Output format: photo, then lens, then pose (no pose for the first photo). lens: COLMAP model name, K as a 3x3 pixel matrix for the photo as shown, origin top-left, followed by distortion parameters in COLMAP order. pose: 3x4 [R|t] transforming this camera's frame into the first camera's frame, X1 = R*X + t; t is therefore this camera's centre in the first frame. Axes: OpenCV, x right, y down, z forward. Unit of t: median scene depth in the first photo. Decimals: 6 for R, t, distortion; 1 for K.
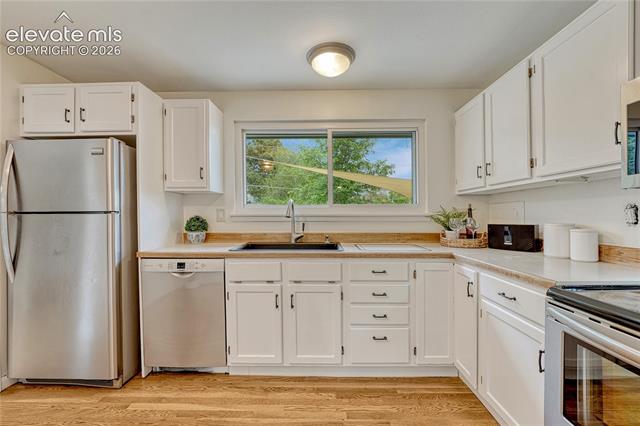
lens RADIAL K [[270.5, 0, 315.0], [0, 270.5, 214.4], [0, 0, 1]] dist [-0.007533, 0.001845]
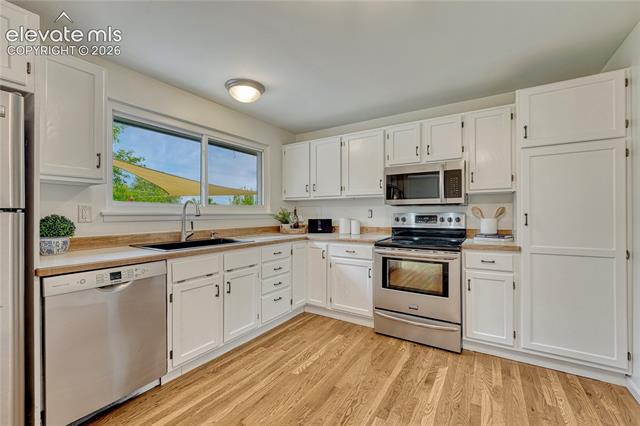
lens RADIAL K [[270.5, 0, 315.2], [0, 270.5, 214.7], [0, 0, 1]] dist [-0.007533, 0.001845]
pose [[0.533437, -0.002704, 0.845836, -0.852723], [-0.001563, 0.999990, 0.004183, 0.000996], [-0.845839, -0.003554, 0.533427, 0.059848]]
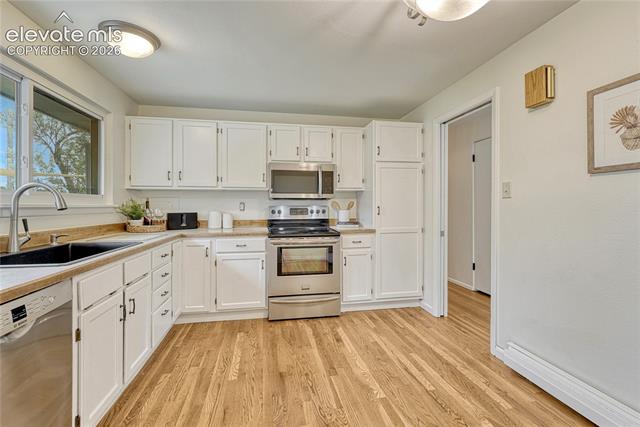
lens RADIAL K [[292.3, 0, 317.7], [0, 292.3, 208.8], [0, 0, 1]] dist [0.000136, 0.001125]
pose [[-0.194476, -0.007230, 0.980881, -1.091417], [-0.002004, 0.999974, 0.006974, 0.001786], [-0.980905, -0.000610, -0.194485, 0.584377]]
